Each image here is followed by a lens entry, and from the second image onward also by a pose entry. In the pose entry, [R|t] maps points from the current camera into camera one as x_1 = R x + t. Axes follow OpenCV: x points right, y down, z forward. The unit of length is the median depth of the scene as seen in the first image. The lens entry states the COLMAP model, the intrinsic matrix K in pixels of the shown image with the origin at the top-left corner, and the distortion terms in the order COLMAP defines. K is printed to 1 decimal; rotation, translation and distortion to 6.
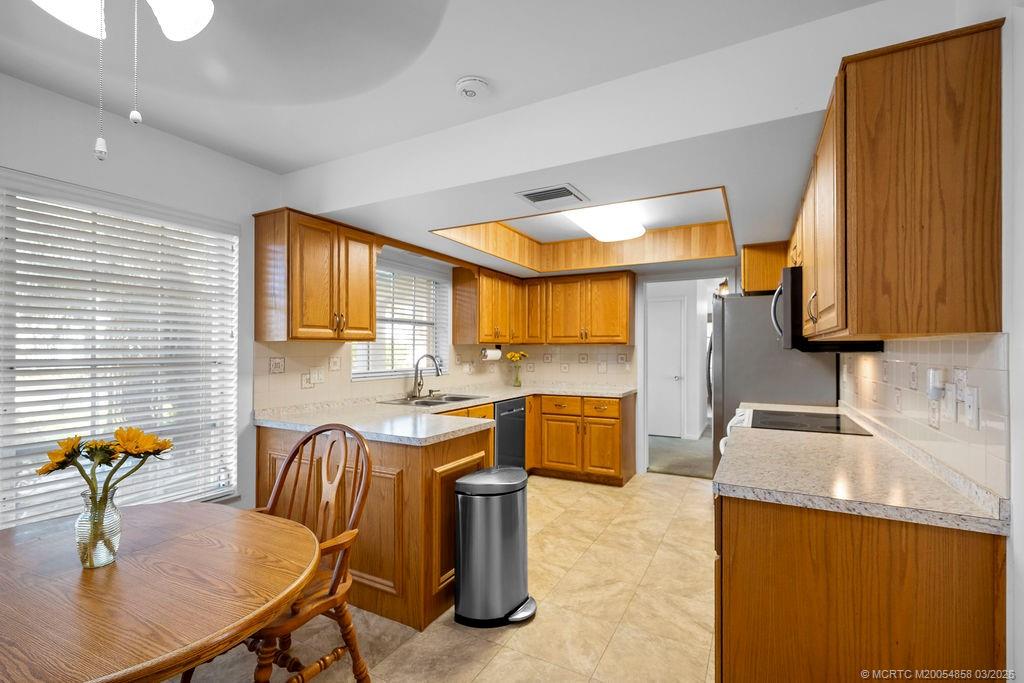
lens RADIAL K [[451.5, 0, 512.0], [0, 451.5, 341.5], [0, 0, 1]] dist [0.000015, -0.000012]
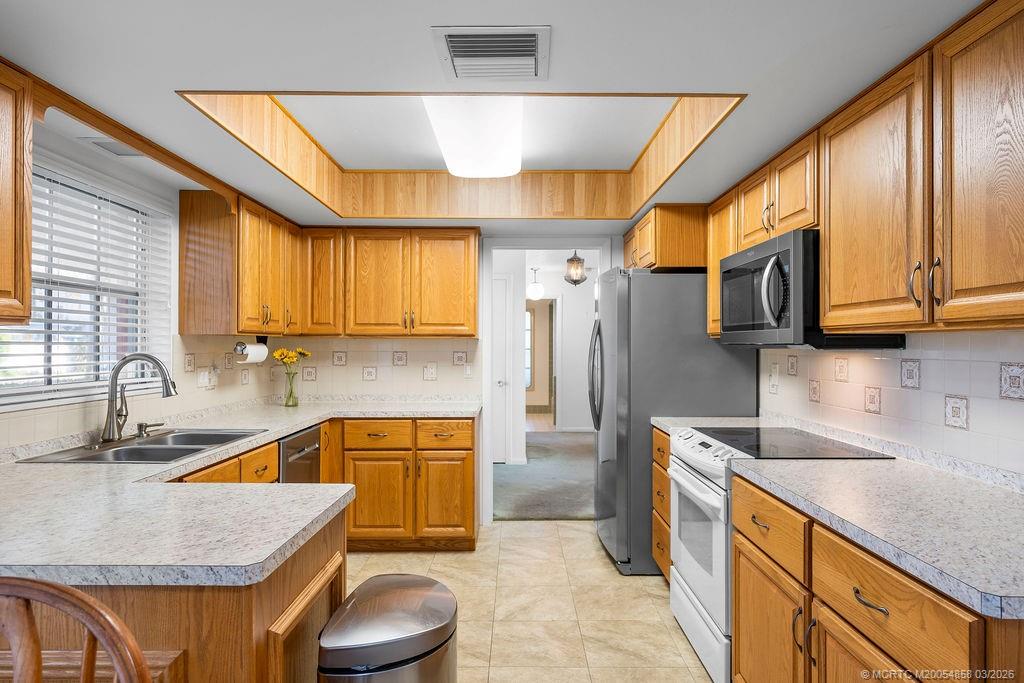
lens RADIAL K [[586.7, 0, 512.0], [0, 586.7, 341.5], [0, 0, 1]] dist [-0.004321, -0.000873]
pose [[0.879679, 0.006118, 0.475529, -0.116768], [-0.011552, 0.999897, 0.008504, 0.004718], [-0.475429, -0.012974, 0.879659, 0.209826]]
